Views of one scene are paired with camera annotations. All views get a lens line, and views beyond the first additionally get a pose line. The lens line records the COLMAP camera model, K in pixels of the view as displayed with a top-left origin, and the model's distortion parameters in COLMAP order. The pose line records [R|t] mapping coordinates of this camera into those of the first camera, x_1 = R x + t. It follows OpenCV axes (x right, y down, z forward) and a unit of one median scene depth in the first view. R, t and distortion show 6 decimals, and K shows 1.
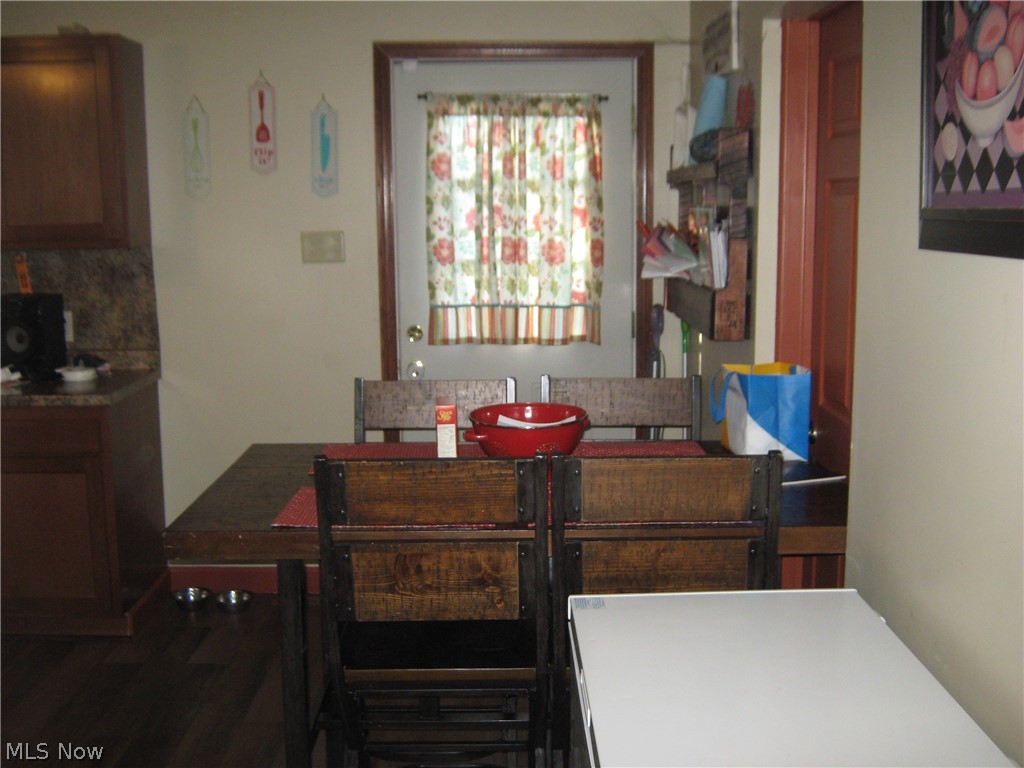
lens RADIAL K [[1191.4, 0, 512.0], [0, 1191.4, 384.0], [0, 0, 1]] dist [-0.110429, 0.051487]
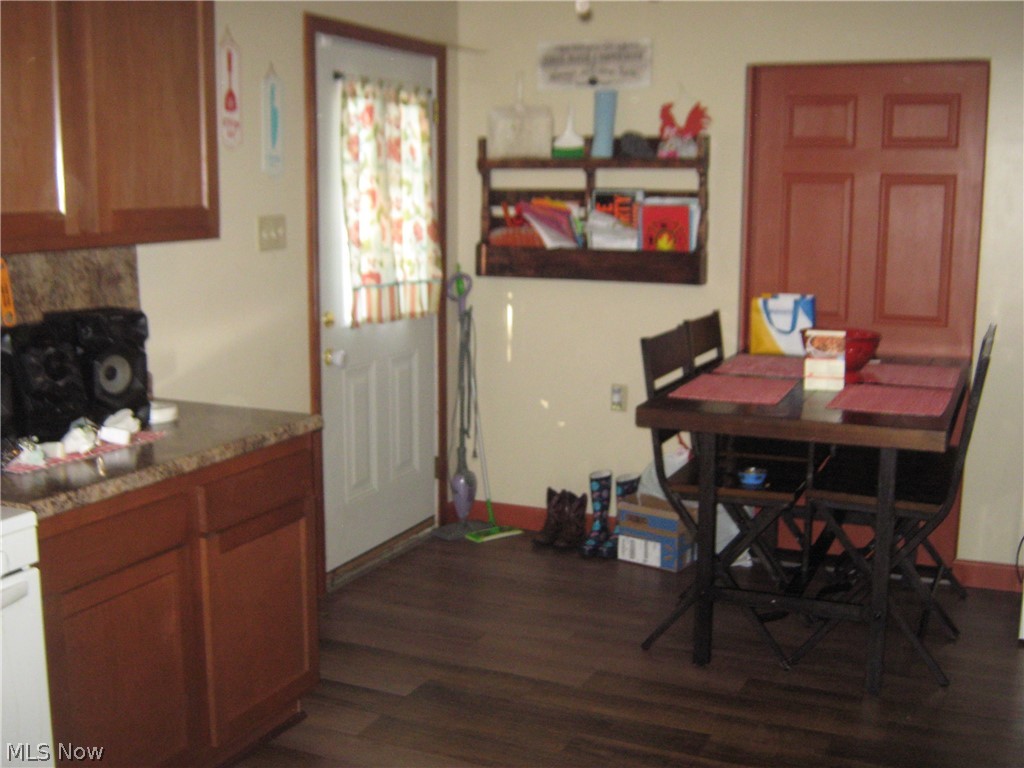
lens RADIAL K [[1191.4, 0, 512.0], [0, 1191.4, 384.0], [0, 0, 1]] dist [-0.110429, 0.051487]
pose [[0.419089, -0.142036, 0.896767, -0.899519], [0.122530, 0.987500, 0.099145, -0.069320], [-0.899639, 0.068330, 0.431254, 0.458563]]
